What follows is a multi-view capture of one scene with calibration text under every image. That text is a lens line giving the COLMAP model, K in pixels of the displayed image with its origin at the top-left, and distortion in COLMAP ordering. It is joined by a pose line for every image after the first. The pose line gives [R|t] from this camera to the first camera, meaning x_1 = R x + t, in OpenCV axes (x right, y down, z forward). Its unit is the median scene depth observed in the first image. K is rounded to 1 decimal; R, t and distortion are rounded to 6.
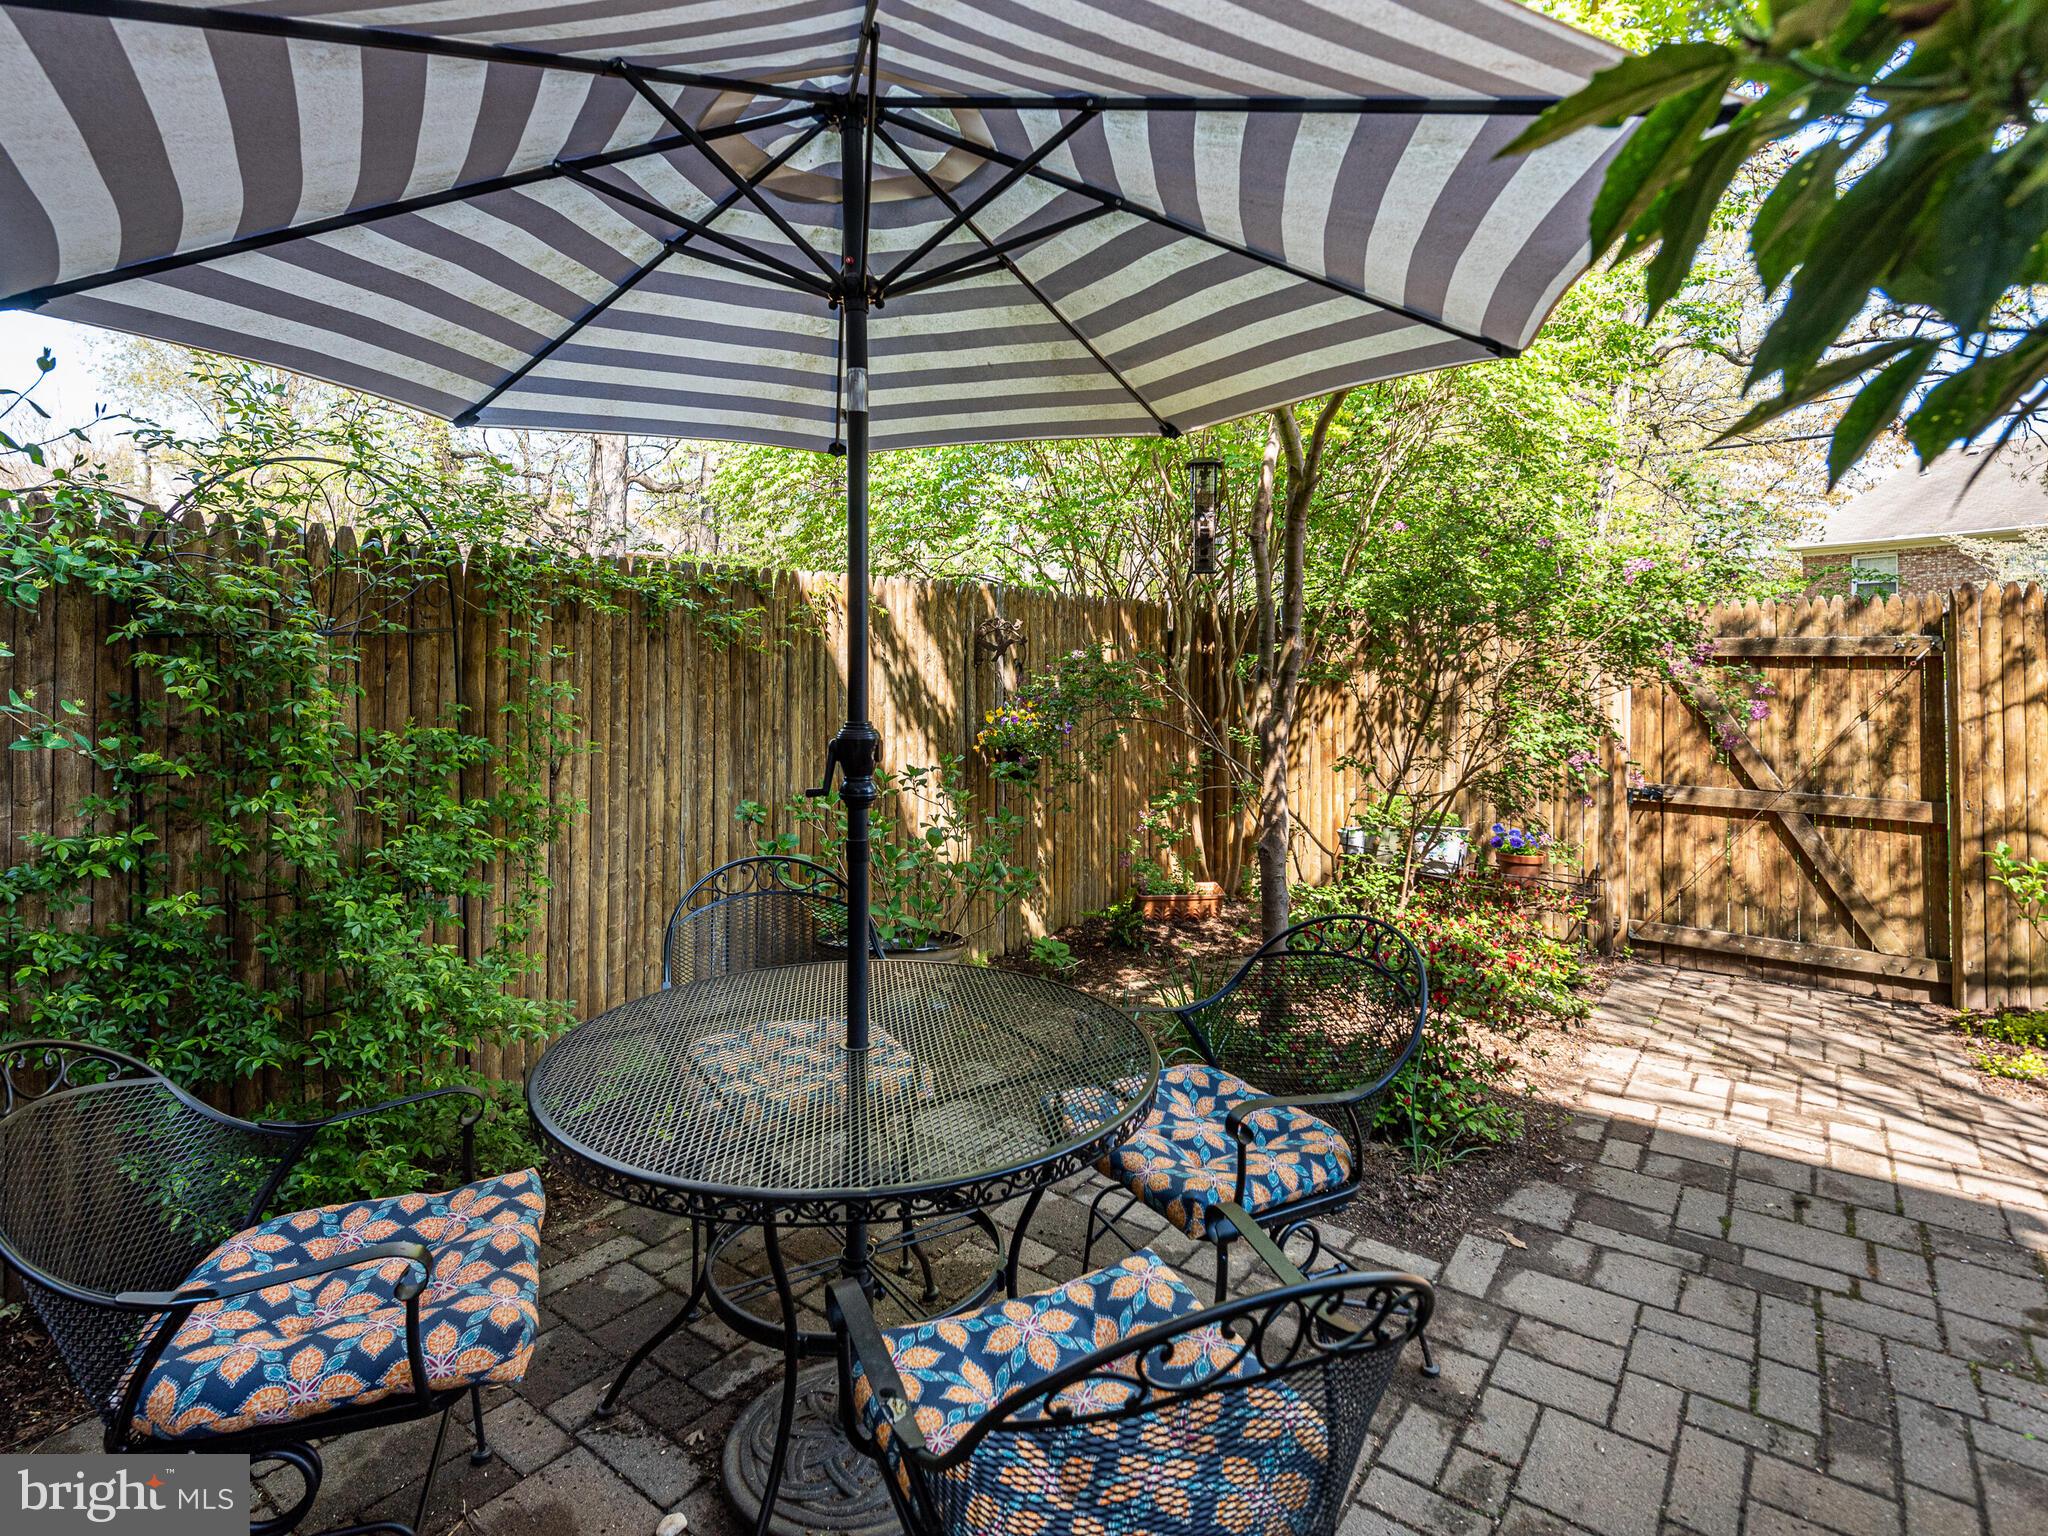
lens RADIAL K [[1240.8, 0, 1026.9], [0, 1240.8, 776.8], [0, 0, 1]] dist [0.008912, -0.000123]
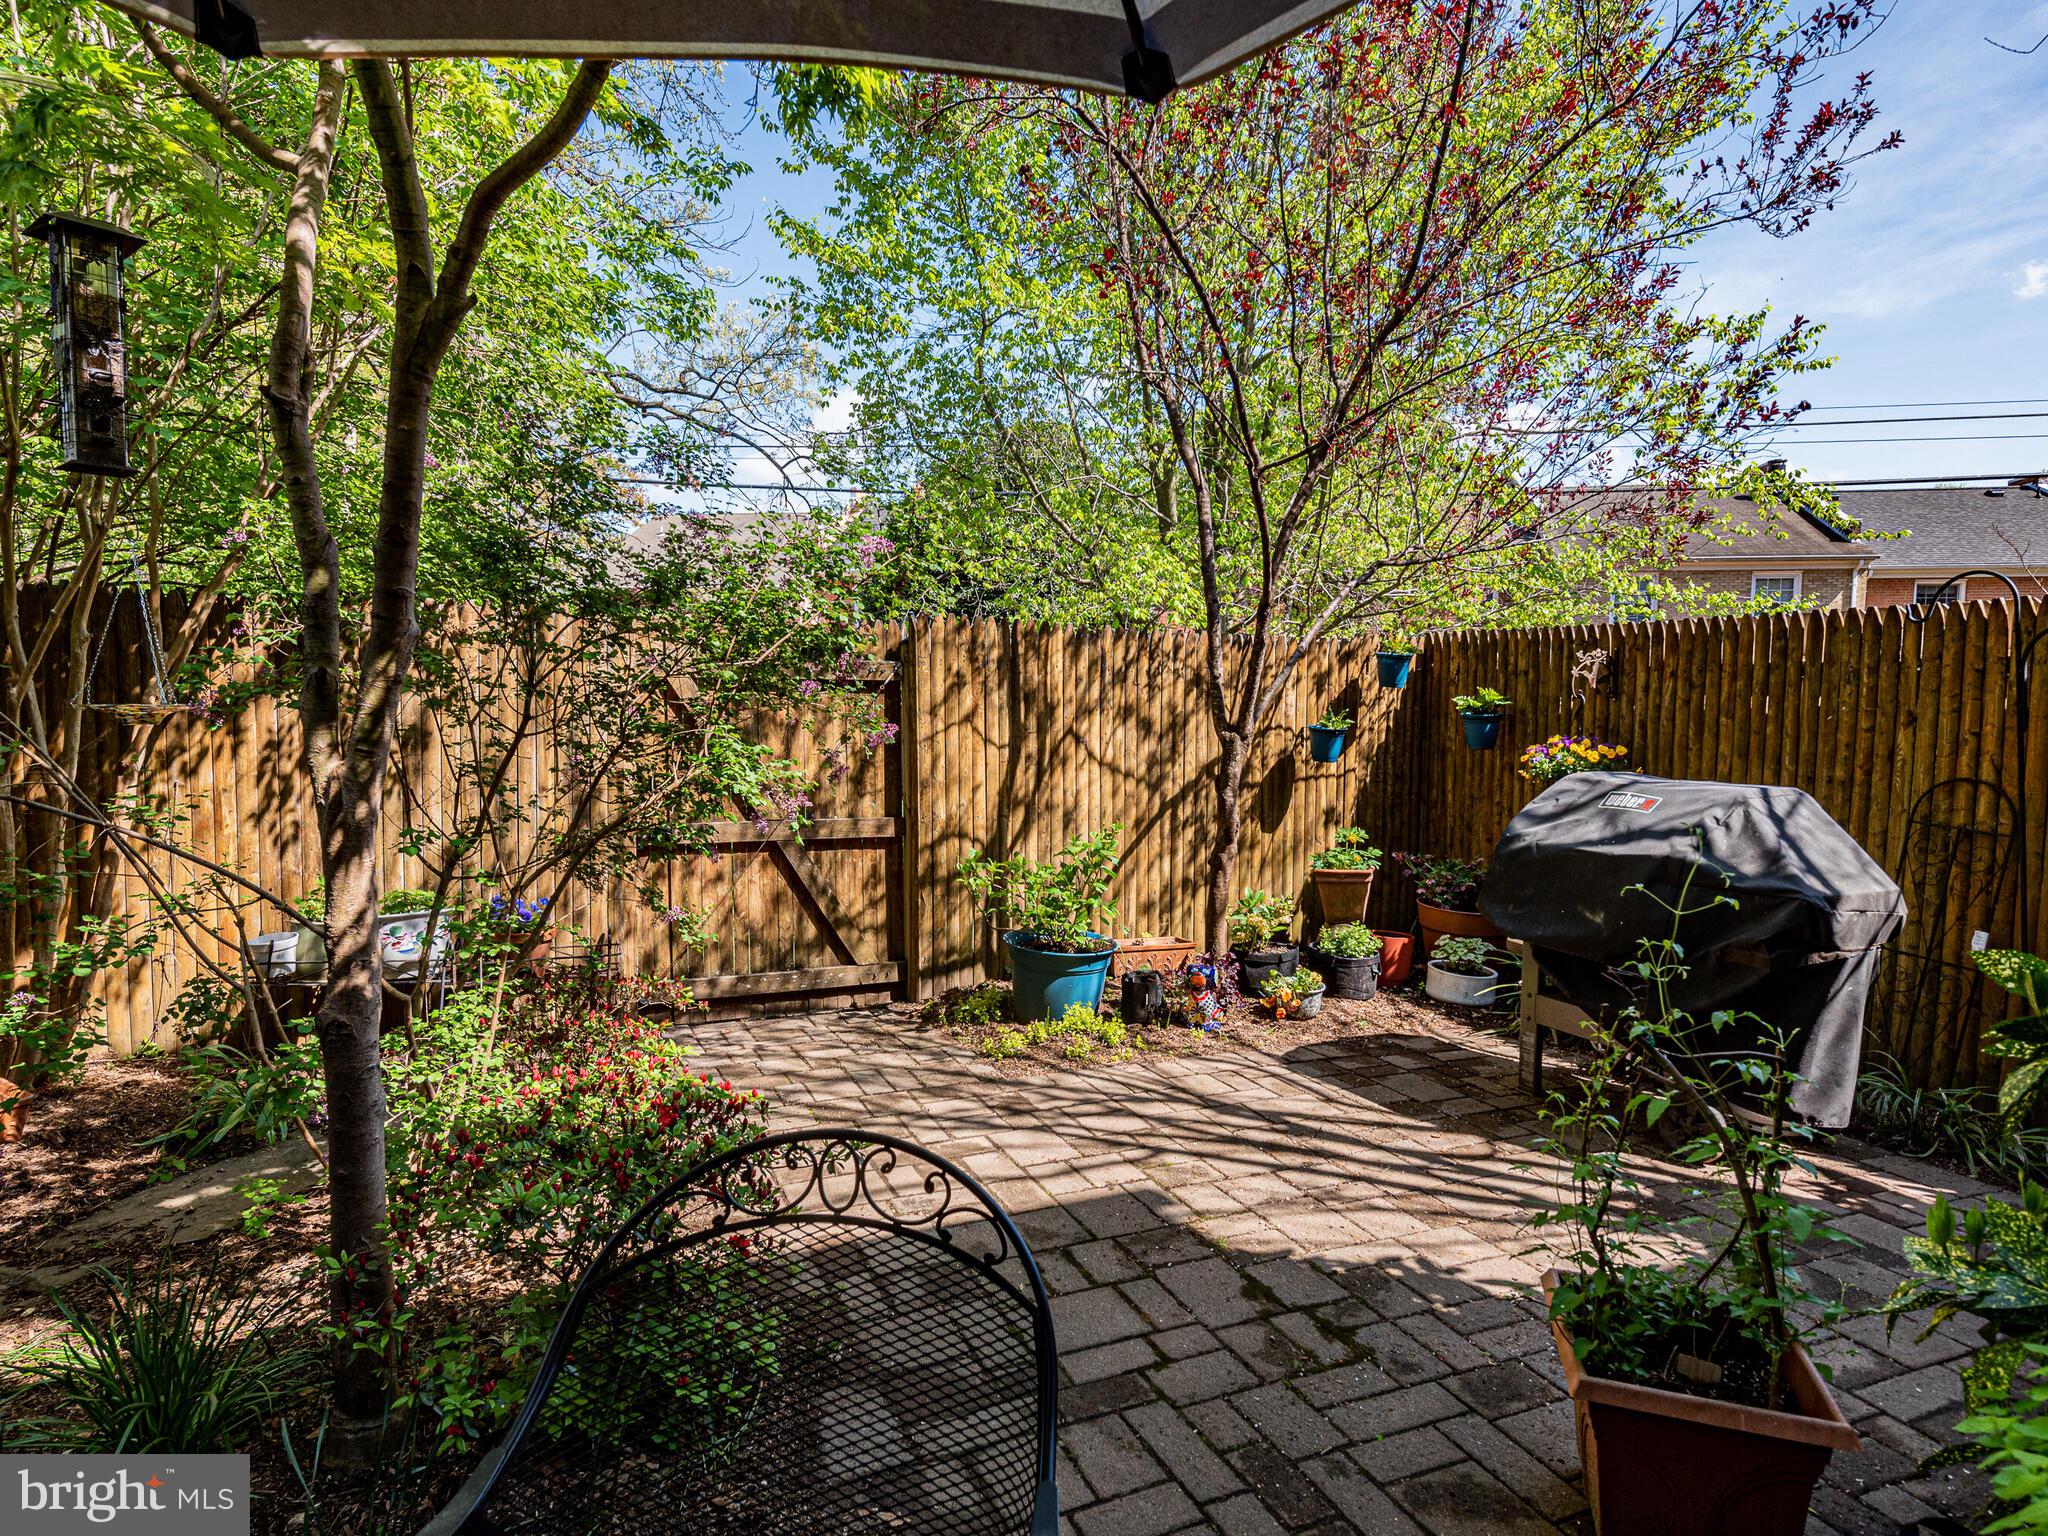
lens RADIAL K [[1124.0, 0, 1023.5], [0, 1124.0, 799.0], [0, 0, 1]] dist [0.000170, -0.001372]
pose [[0.499007, -0.074987, 0.863348, -0.048157], [0.077898, 0.996097, 0.041493, -0.026055], [-0.863090, 0.046548, 0.502901, 0.404088]]
